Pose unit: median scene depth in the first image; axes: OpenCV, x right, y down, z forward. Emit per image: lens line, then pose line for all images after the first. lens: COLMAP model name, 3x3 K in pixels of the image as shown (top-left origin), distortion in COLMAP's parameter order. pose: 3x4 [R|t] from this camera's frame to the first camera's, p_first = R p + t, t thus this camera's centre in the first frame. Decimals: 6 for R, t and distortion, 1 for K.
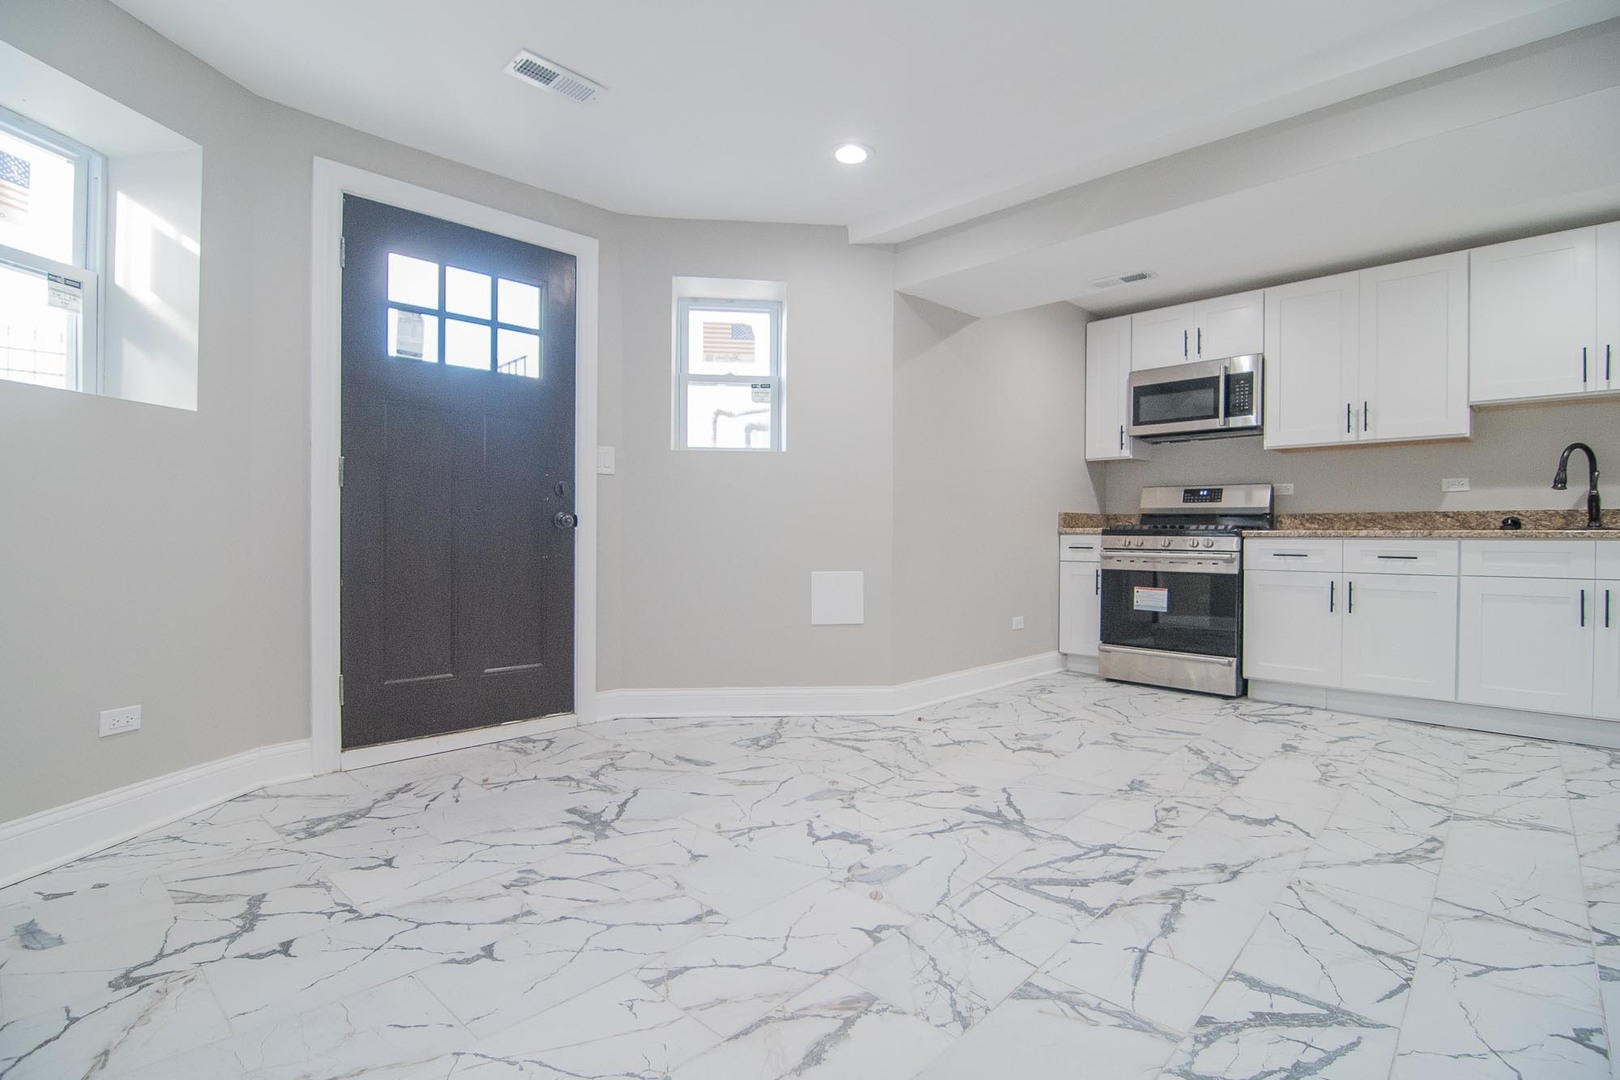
lens RADIAL K [[776.7, 0, 816.3], [0, 776.7, 541.1], [0, 0, 1]] dist [-0.007013, -0.010585]
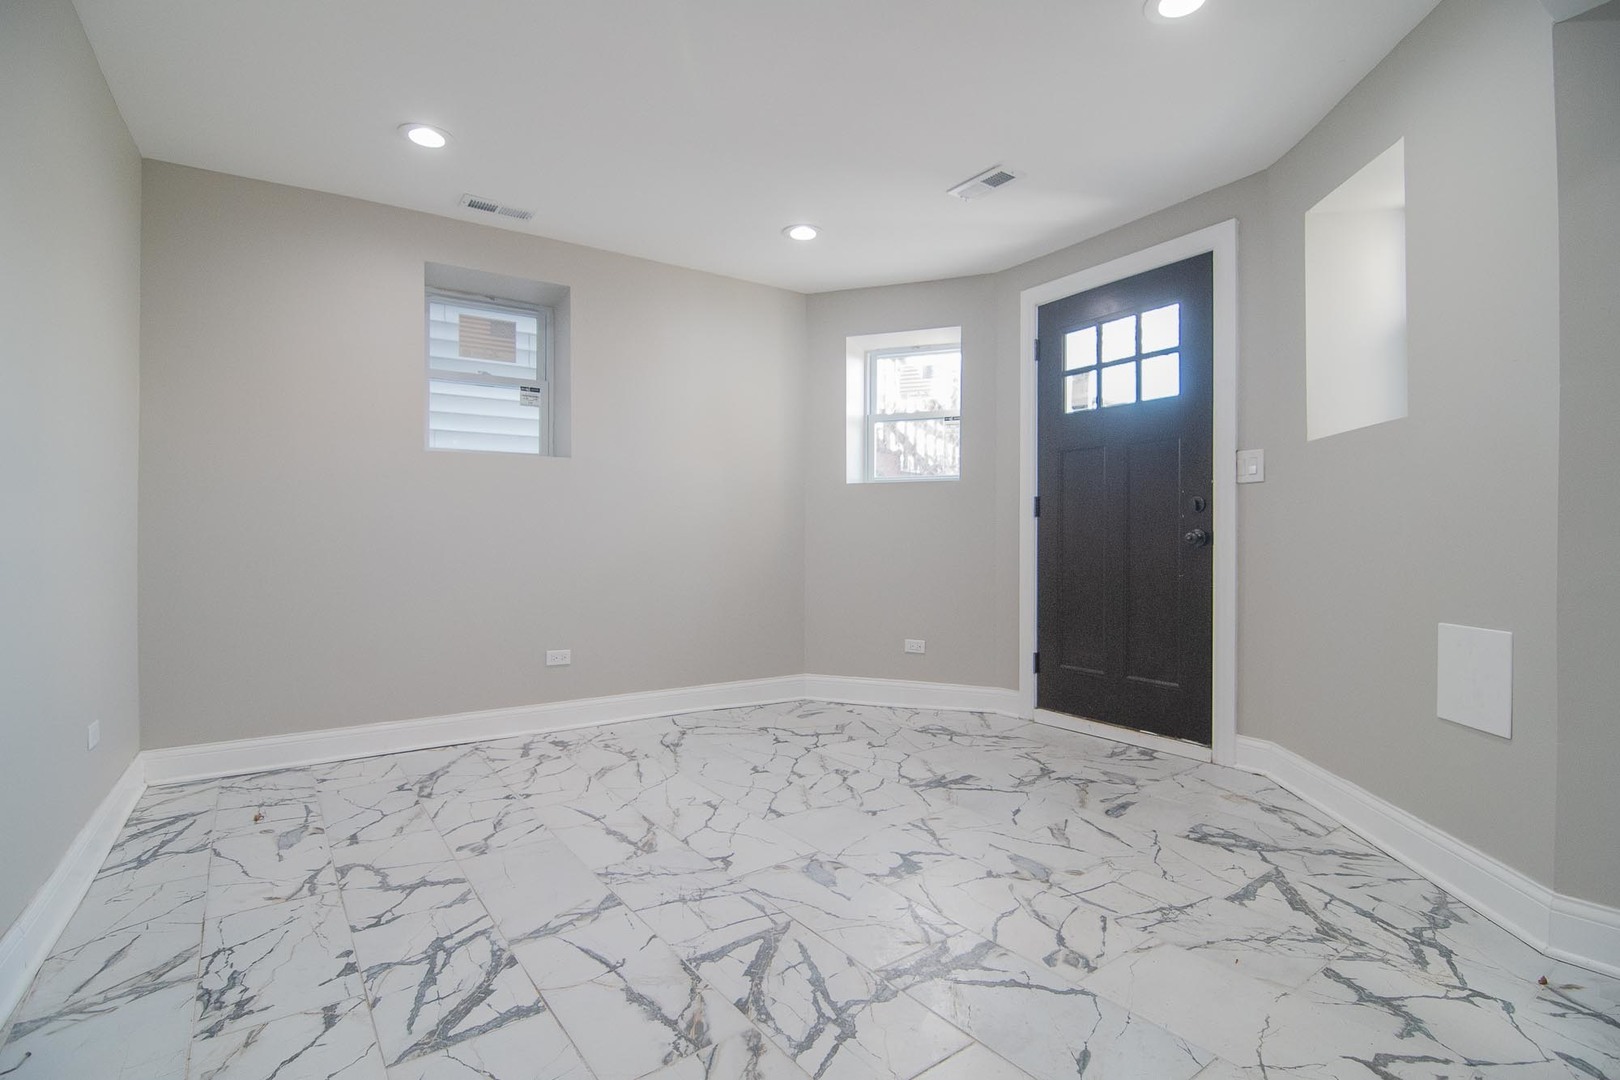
lens RADIAL K [[776.7, 0, 816.3], [0, 776.7, 541.1], [0, 0, 1]] dist [-0.007013, -0.010585]
pose [[-0.201821, -0.008347, -0.979387, 0.918815], [-0.012893, 0.999900, -0.005865, -0.015309], [0.979337, 0.011443, -0.201909, 0.982047]]
